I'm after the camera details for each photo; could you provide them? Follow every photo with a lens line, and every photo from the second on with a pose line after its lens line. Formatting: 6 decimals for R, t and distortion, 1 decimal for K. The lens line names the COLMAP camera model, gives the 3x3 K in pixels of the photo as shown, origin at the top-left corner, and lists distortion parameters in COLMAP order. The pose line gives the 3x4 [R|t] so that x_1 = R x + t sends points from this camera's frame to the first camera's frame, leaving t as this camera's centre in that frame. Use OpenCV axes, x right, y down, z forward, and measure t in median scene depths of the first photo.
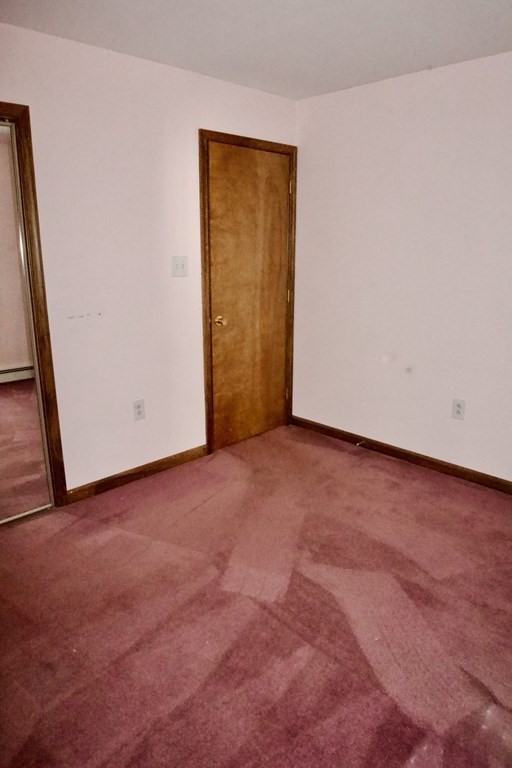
lens RADIAL K [[519.5, 0, 256.0], [0, 519.5, 384.0], [0, 0, 1]] dist [-0.053236, -0.001778]
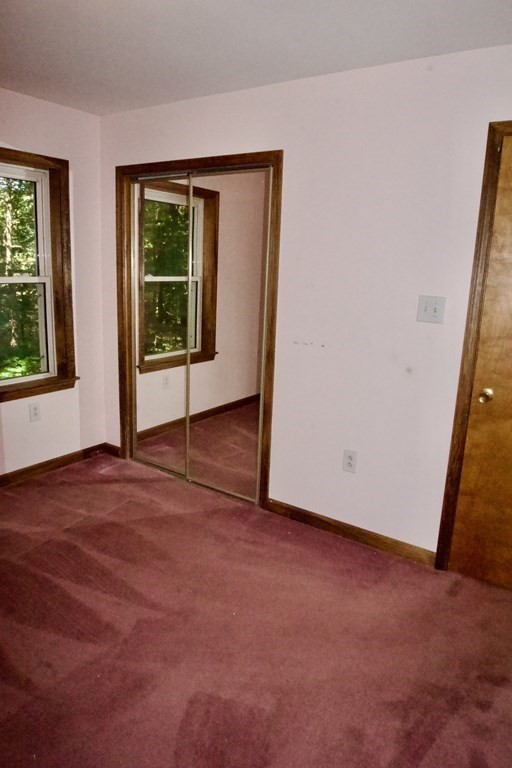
lens RADIAL K [[519.5, 0, 256.0], [0, 519.5, 384.0], [0, 0, 1]] dist [-0.053236, -0.001778]
pose [[0.183830, 0.231897, -0.955212, 0.554393], [-0.290185, 0.941265, 0.172665, -0.178907], [0.939148, 0.245447, 0.240326, 0.593962]]
